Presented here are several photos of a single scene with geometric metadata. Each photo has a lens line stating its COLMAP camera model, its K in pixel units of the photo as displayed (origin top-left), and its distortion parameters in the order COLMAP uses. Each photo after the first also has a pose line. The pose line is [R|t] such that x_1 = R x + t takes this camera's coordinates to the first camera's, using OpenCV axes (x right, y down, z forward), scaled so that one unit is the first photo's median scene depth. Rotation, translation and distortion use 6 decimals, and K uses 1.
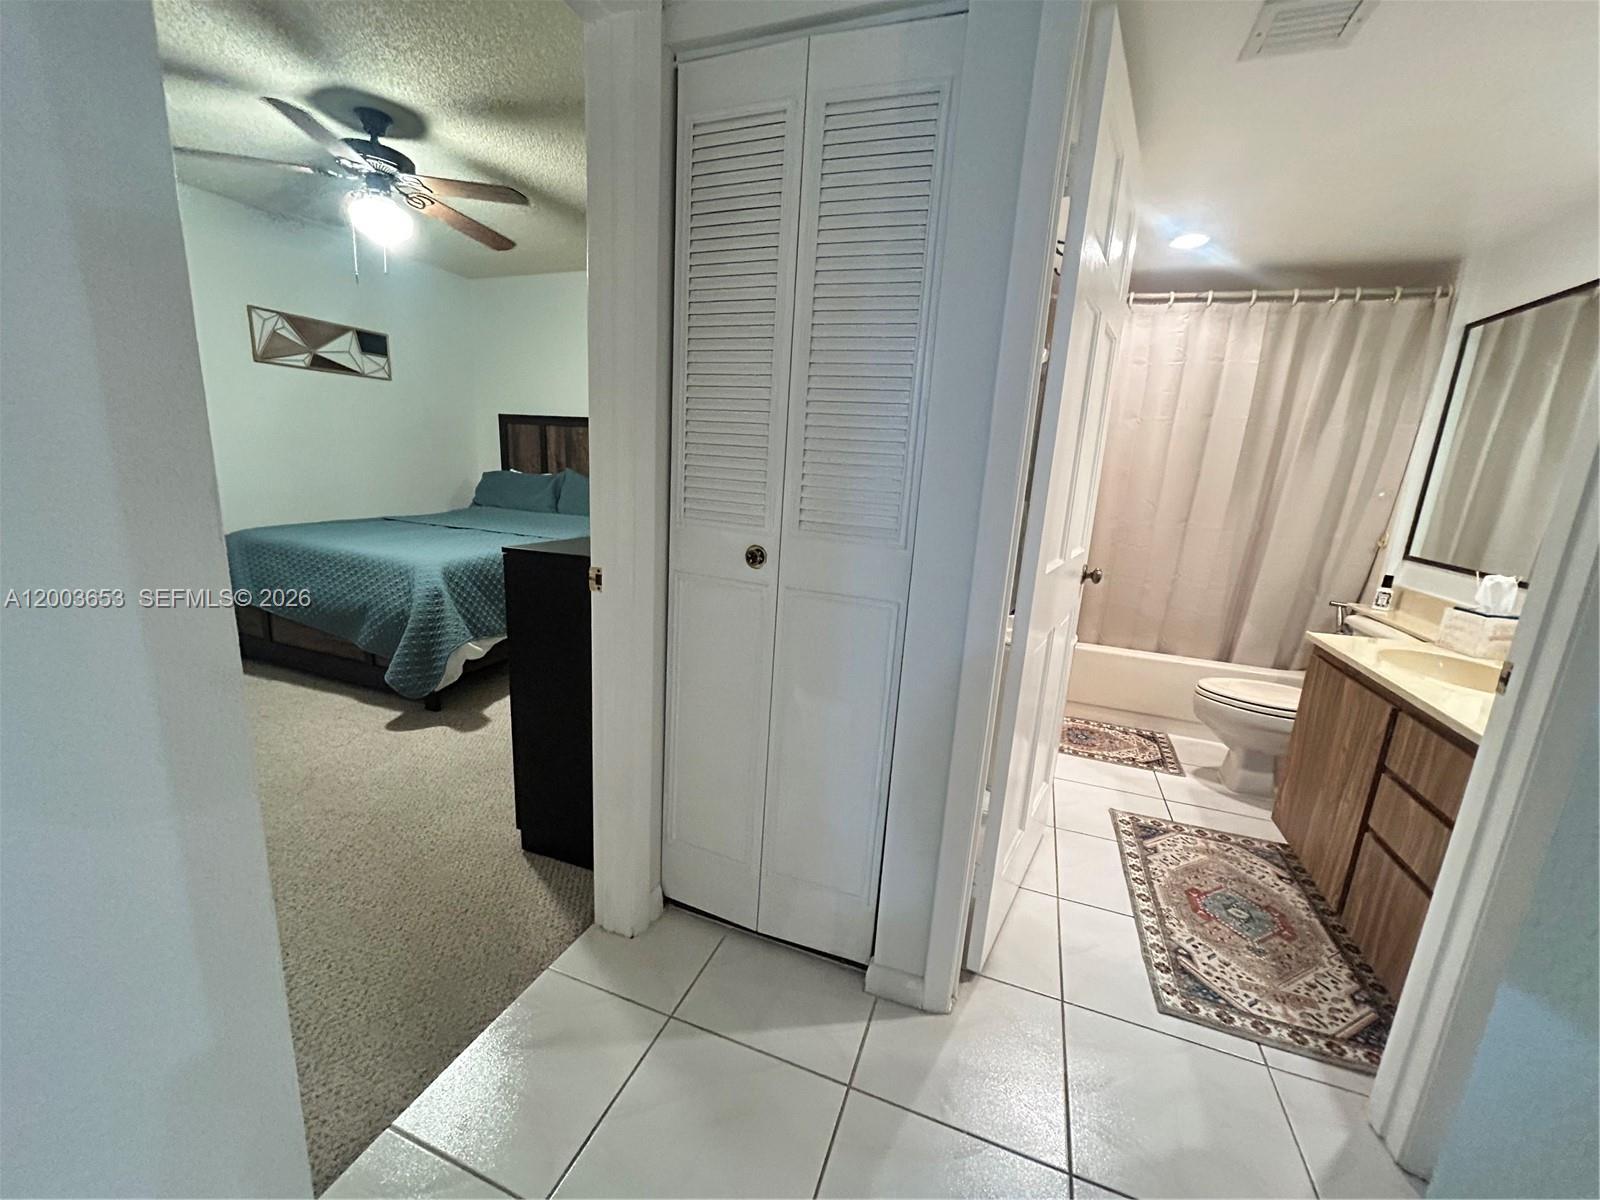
lens RADIAL K [[638.3, 0, 789.8], [0, 638.3, 597.1], [0, 0, 1]] dist [-0.001661, 0.001240]
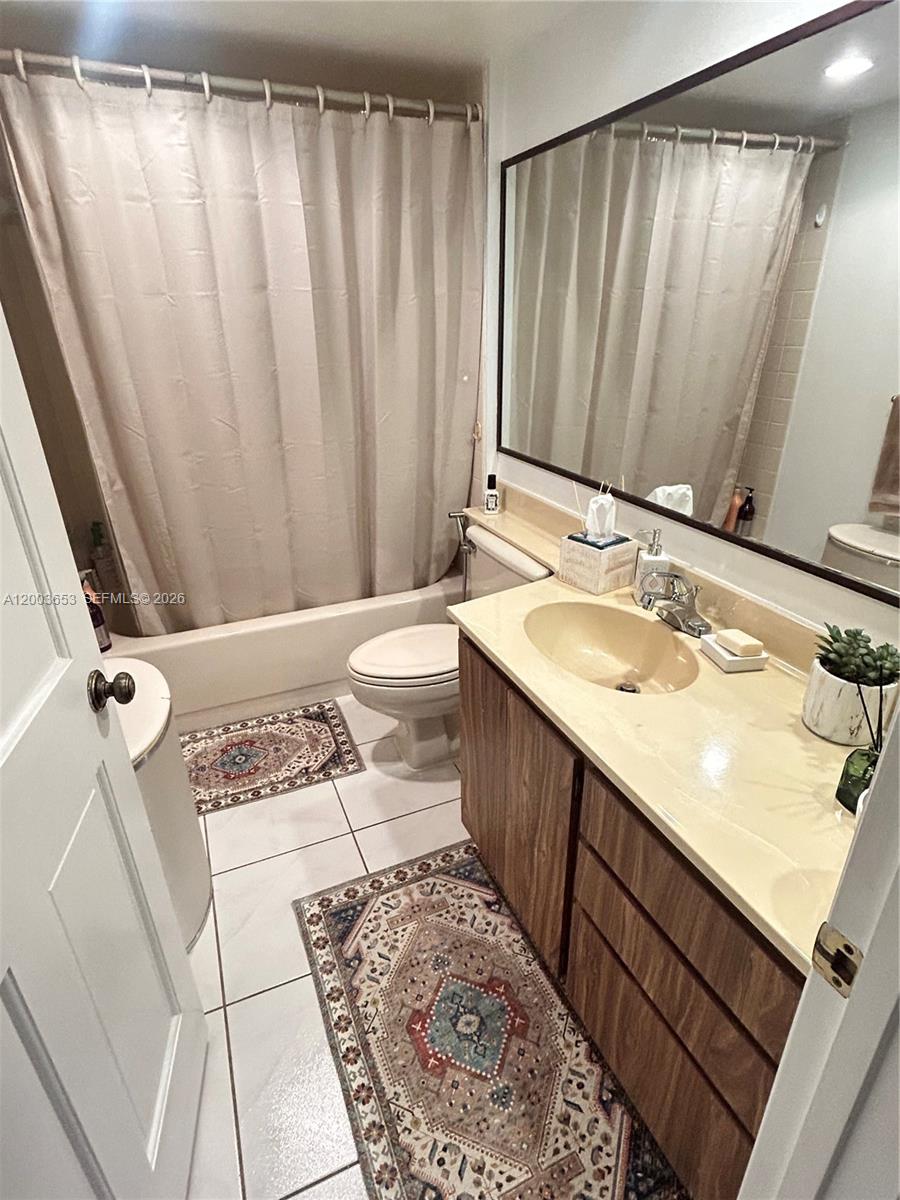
lens RADIAL K [[634.9, 0, 458.3], [0, 634.9, 601.3], [0, 0, 1]] dist [-0.002156, -0.003079]
pose [[0.708377, -0.353584, 0.610885, 0.276522], [0.204319, 0.931146, 0.302027, -0.136433], [-0.675615, -0.089134, 0.731847, 0.335965]]
